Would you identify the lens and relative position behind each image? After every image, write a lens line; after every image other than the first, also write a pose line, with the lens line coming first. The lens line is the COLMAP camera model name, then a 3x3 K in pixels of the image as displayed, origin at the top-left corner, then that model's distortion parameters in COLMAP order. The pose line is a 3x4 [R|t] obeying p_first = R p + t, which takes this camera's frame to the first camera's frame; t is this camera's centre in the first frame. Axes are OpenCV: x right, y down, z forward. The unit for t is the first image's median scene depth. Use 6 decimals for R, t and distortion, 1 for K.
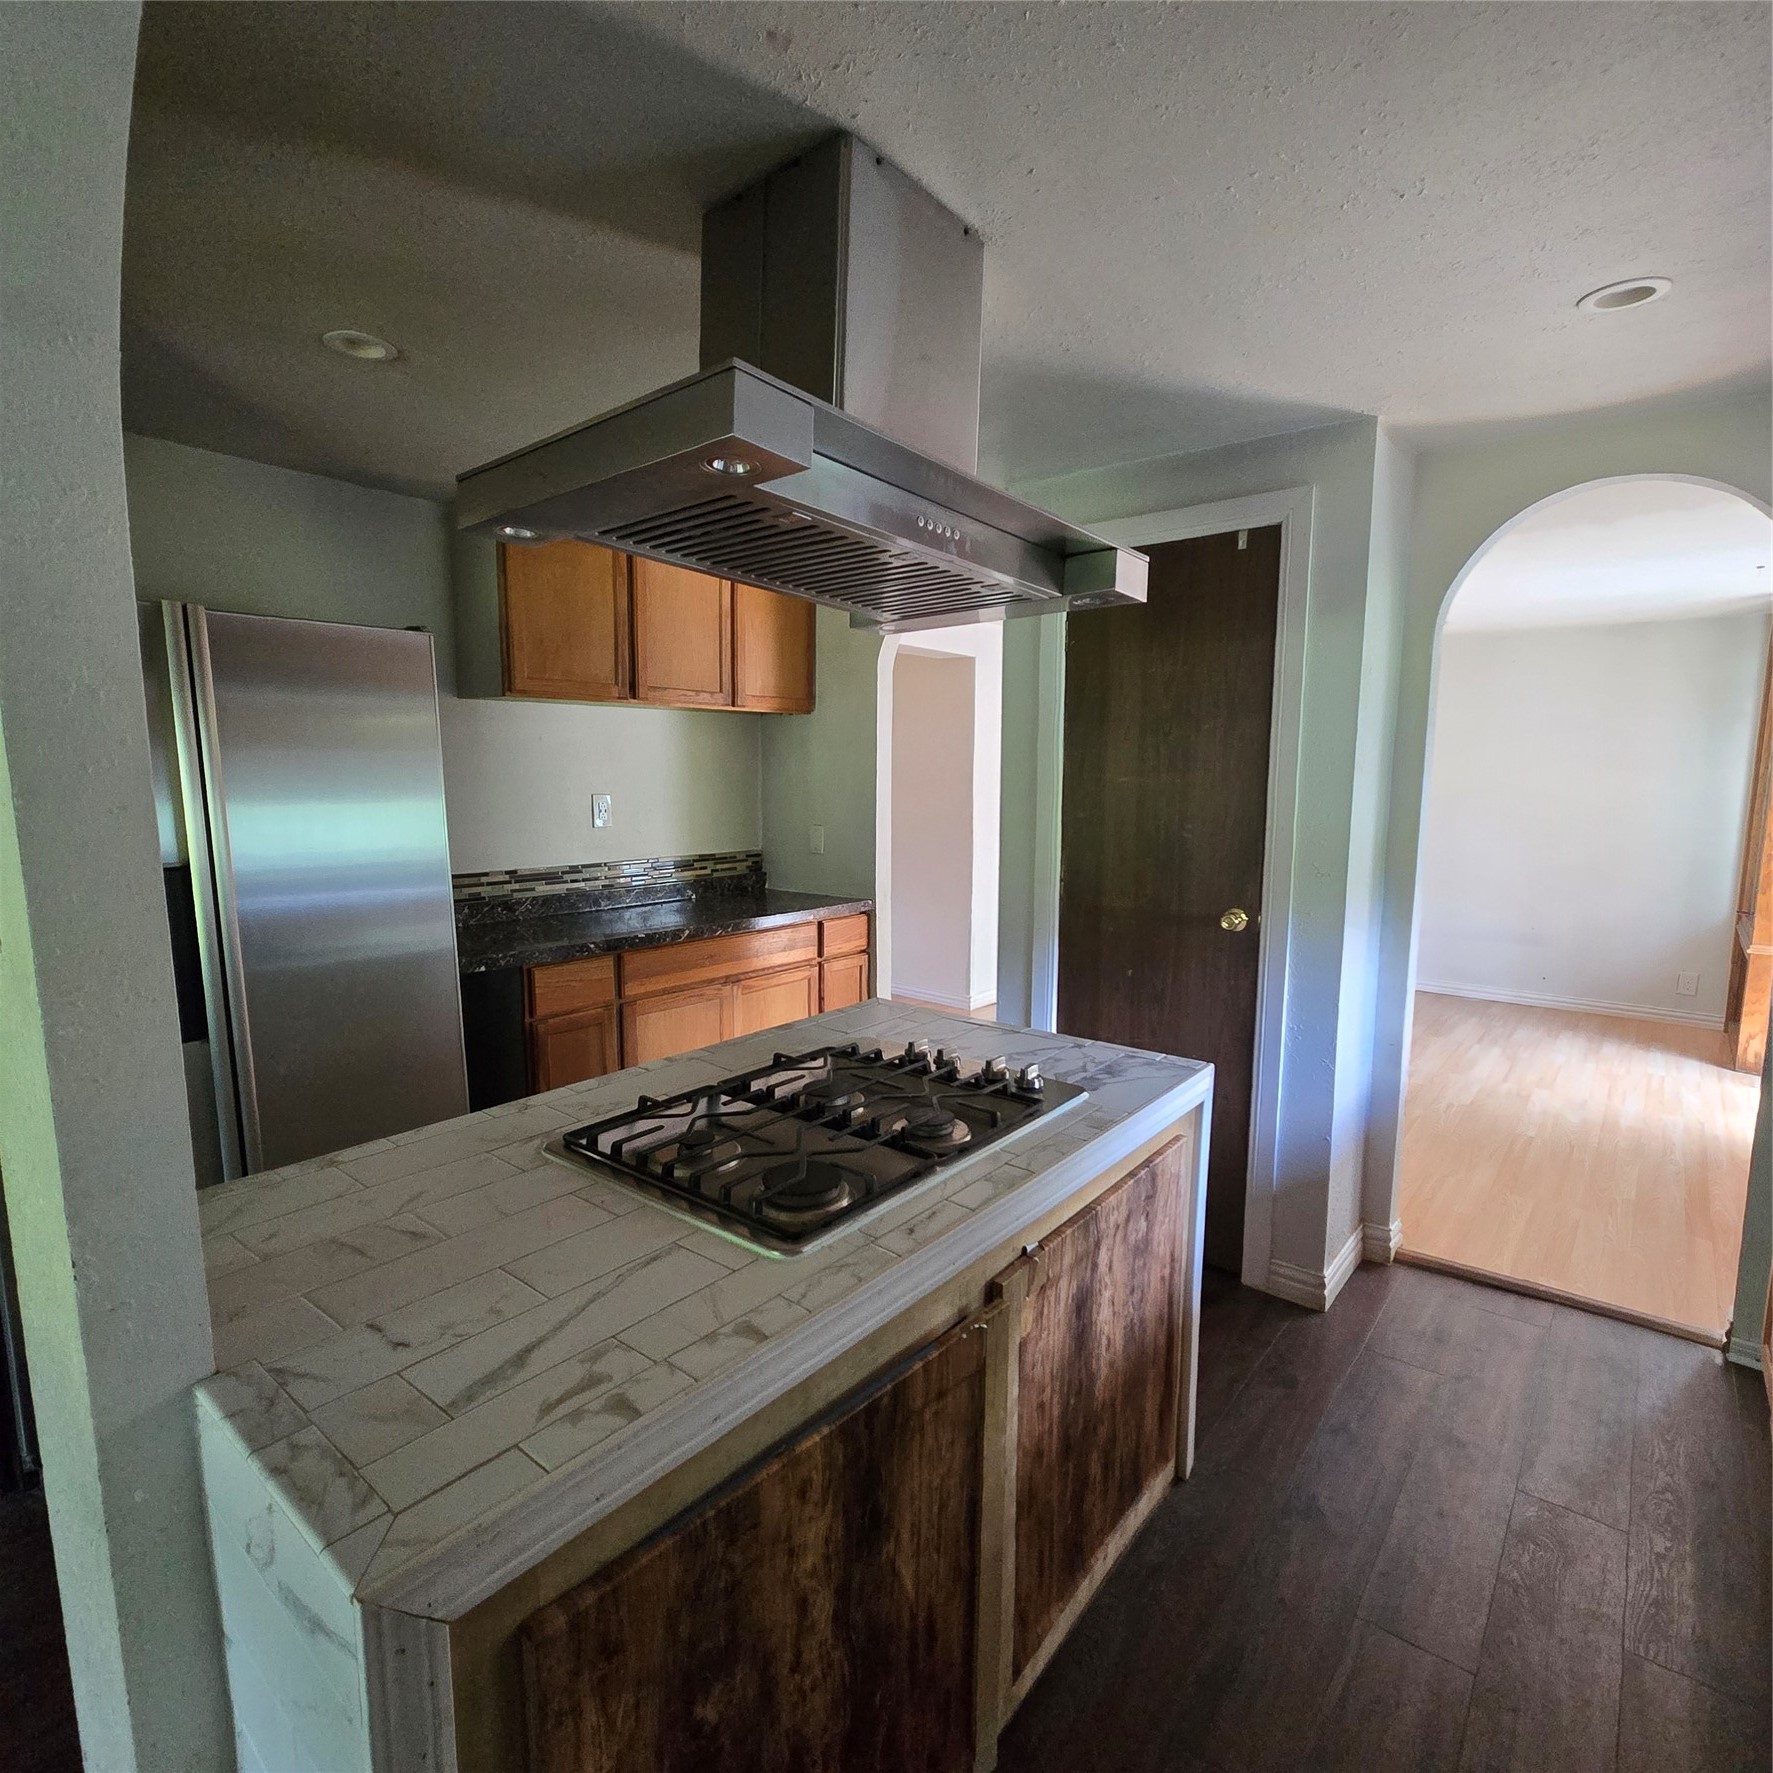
lens RADIAL K [[972.1, 0, 888.0], [0, 972.1, 900.4], [0, 0, 1]] dist [-0.002595, 0.001531]
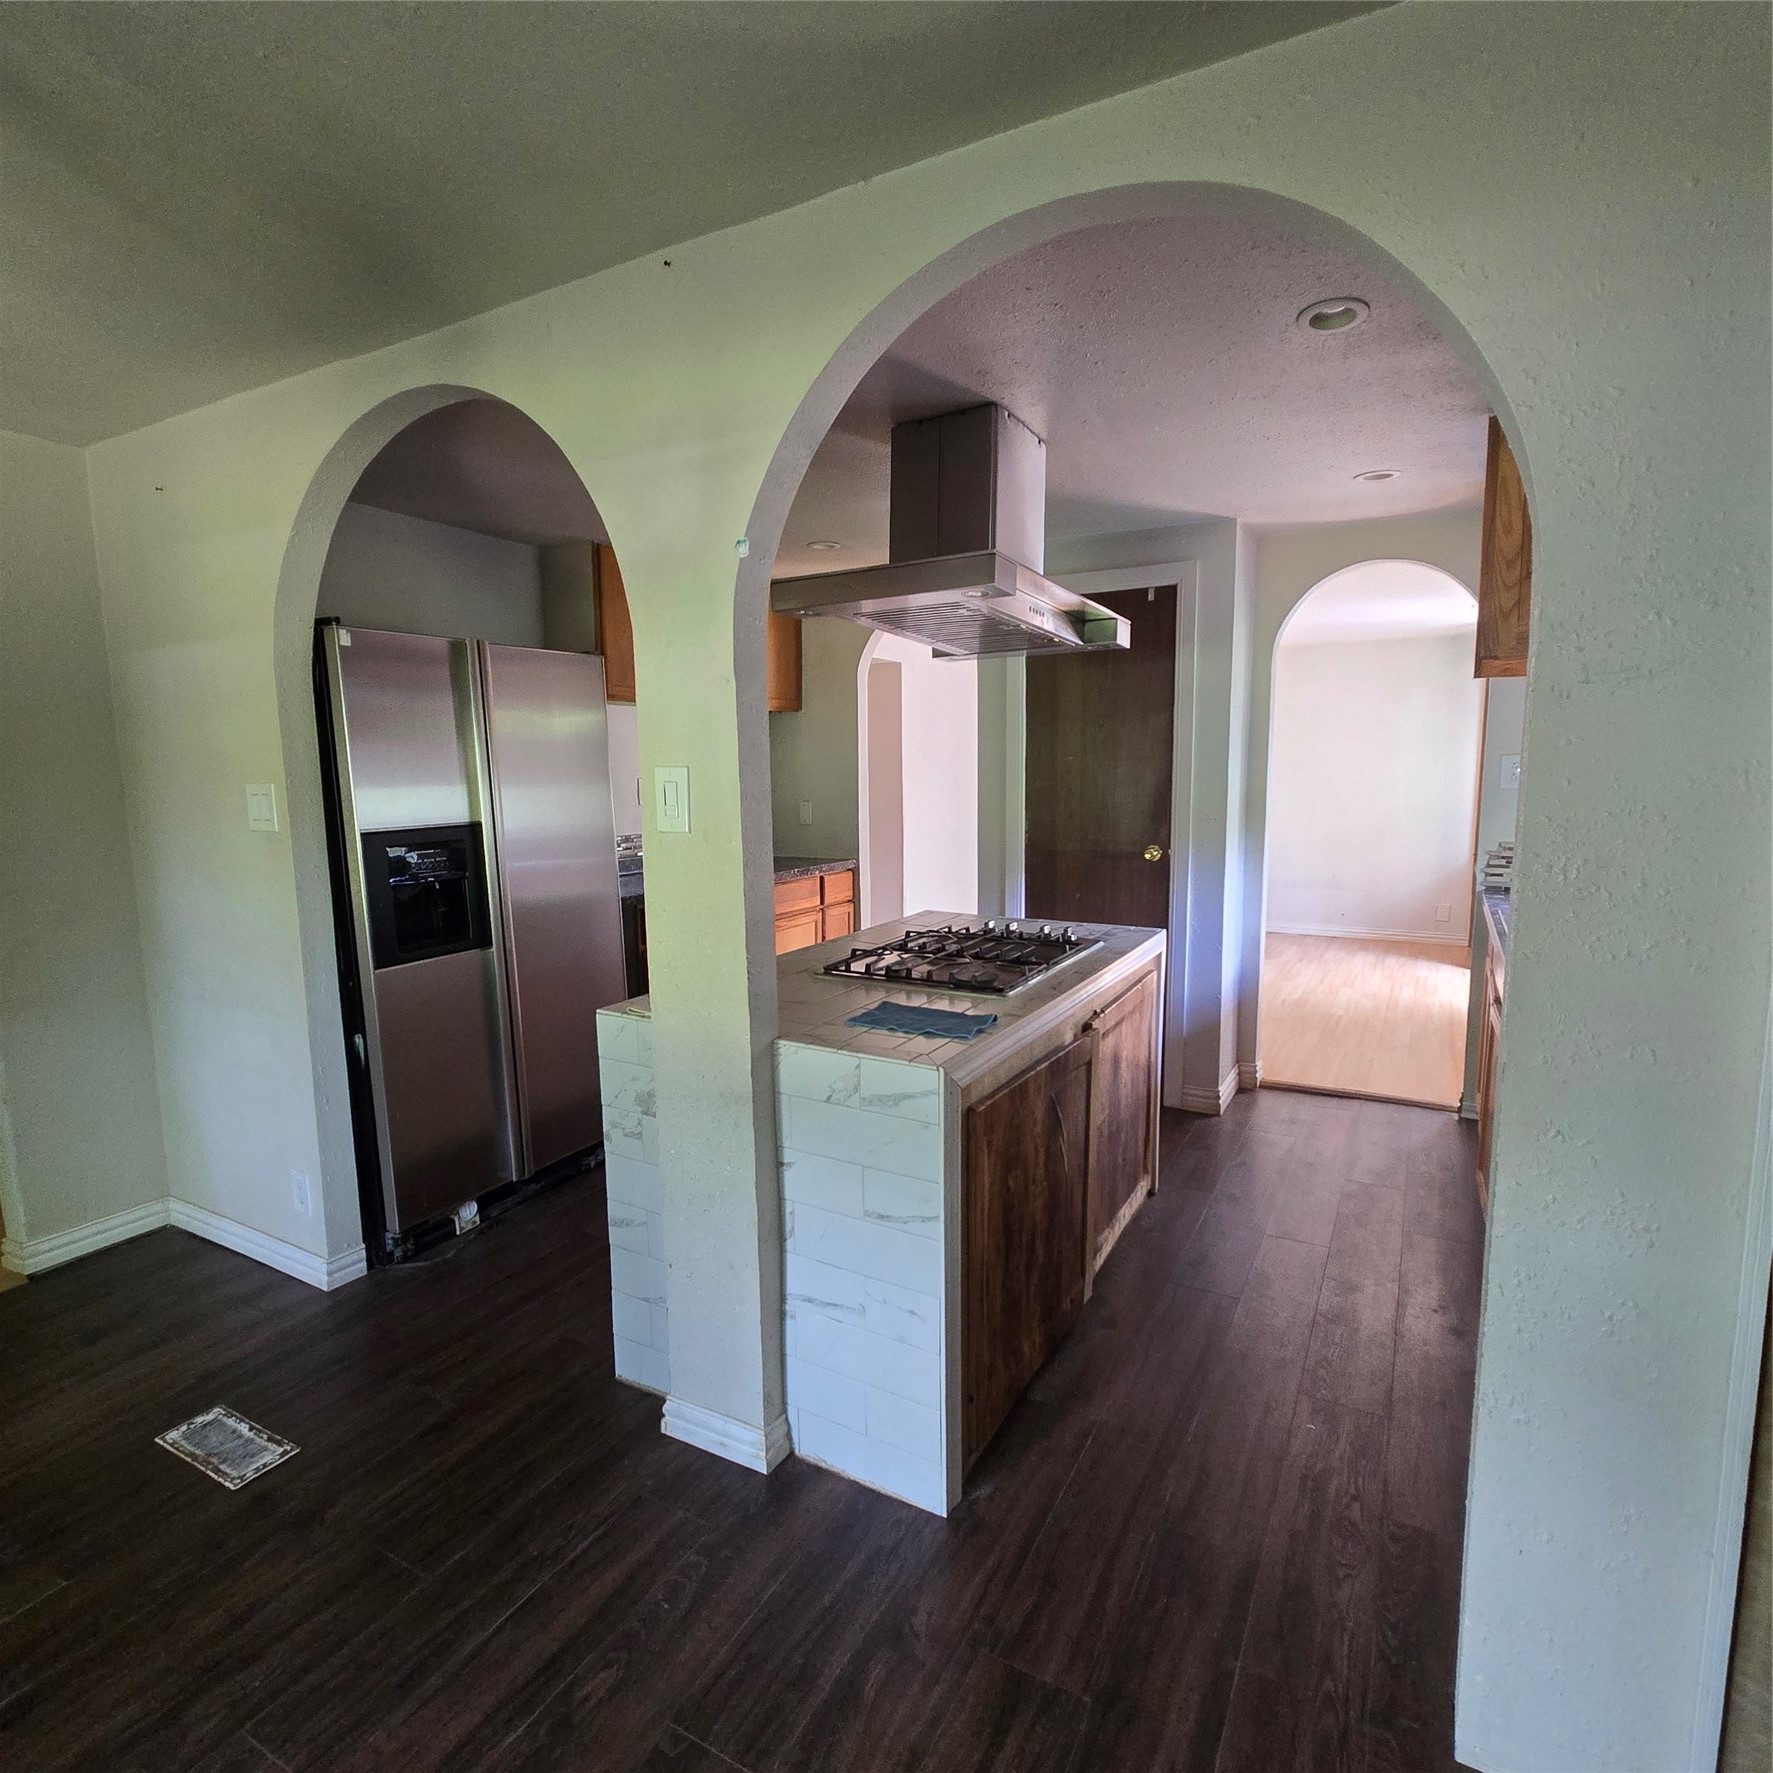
lens RADIAL K [[972.1, 0, 893.0], [0, 972.1, 893.2], [0, 0, 1]] dist [-0.002595, 0.001531]
pose [[0.985879, -0.035401, 0.163673, -0.262221], [0.035412, 0.999369, 0.002850, 0.060960], [-0.163671, 0.002986, 0.986511, -0.366355]]
